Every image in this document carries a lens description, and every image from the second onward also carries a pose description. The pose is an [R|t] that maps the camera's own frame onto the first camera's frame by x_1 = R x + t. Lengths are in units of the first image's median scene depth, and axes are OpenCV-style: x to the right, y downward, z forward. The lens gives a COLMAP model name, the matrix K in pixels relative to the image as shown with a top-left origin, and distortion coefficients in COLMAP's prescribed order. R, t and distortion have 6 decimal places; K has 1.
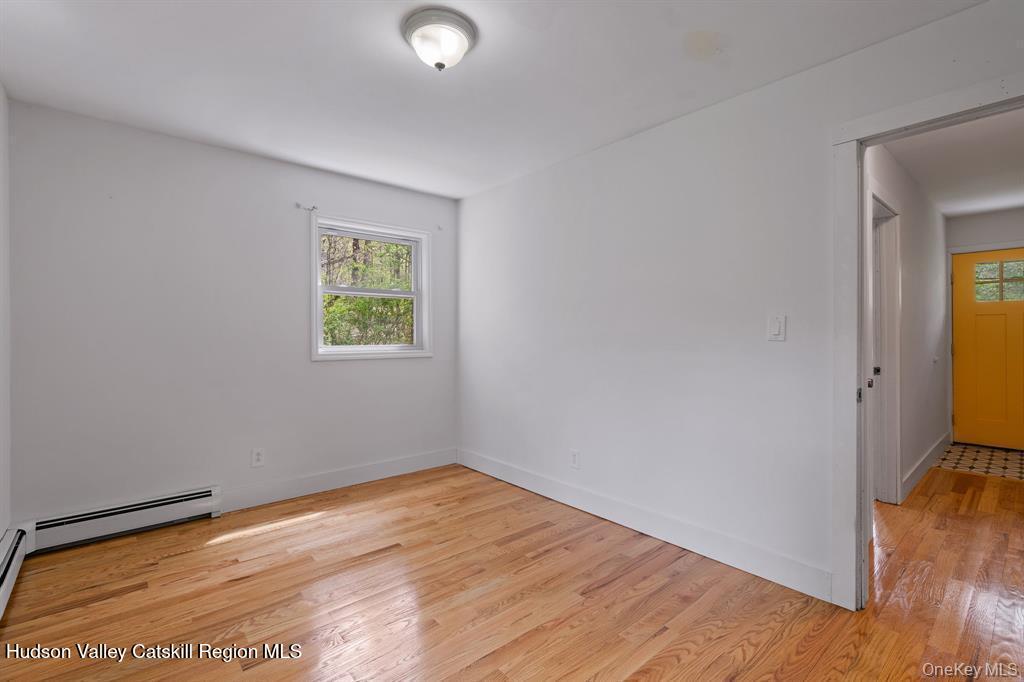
lens RADIAL K [[461.8, 0, 508.0], [0, 461.8, 337.0], [0, 0, 1]] dist [-0.004733, 0.001512]
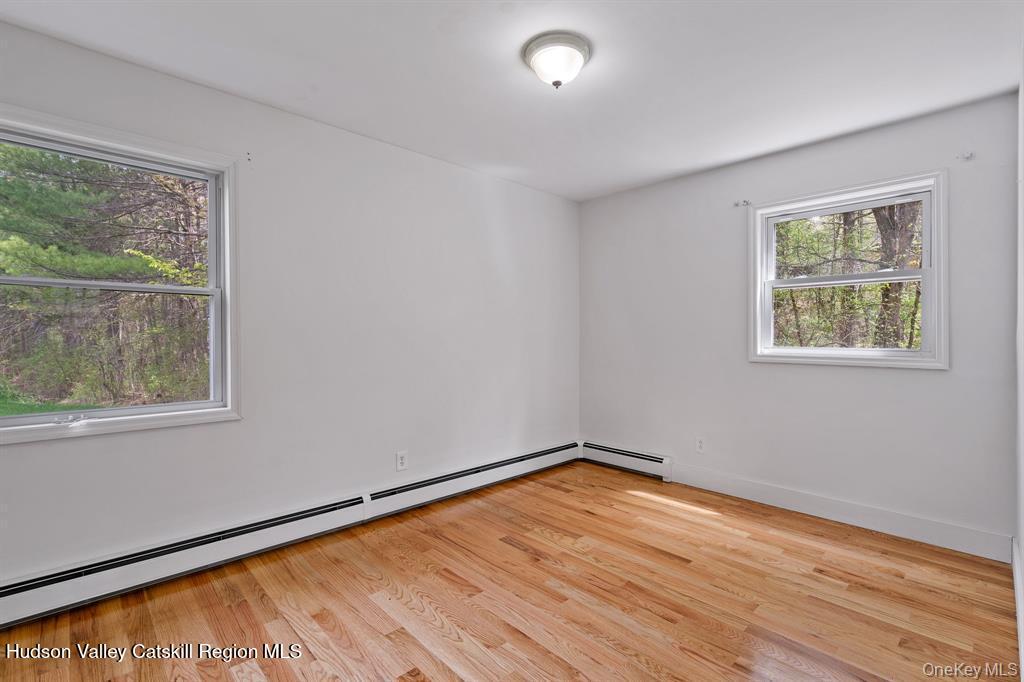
lens RADIAL K [[461.8, 0, 512.5], [0, 461.8, 337.1], [0, 0, 1]] dist [-0.004733, 0.001512]
pose [[0.057909, 0.004537, -0.998312, 0.625211], [-0.006926, 0.999967, 0.004142, 0.001086], [0.998298, 0.006674, 0.057939, 0.561632]]
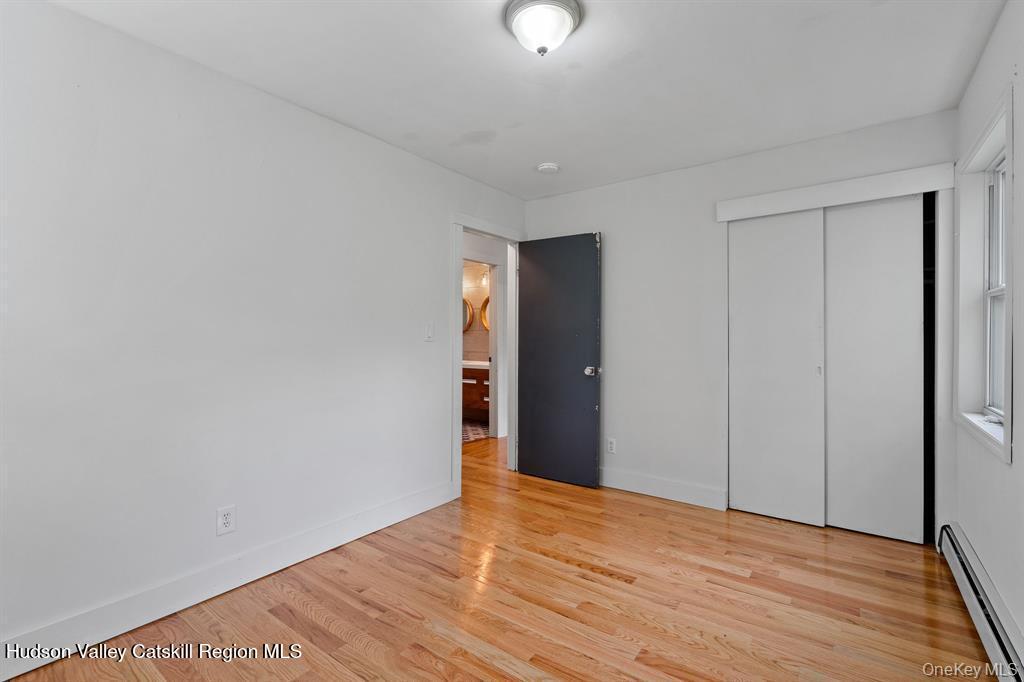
lens RADIAL K [[461.8, 0, 510.1], [0, 461.8, 340.5], [0, 0, 1]] dist [-0.004733, 0.001512]
pose [[-0.227181, -0.002409, 0.973850, -0.701056], [0.005951, 0.999975, 0.003861, -0.000046], [-0.973834, 0.006672, -0.227160, 0.858443]]
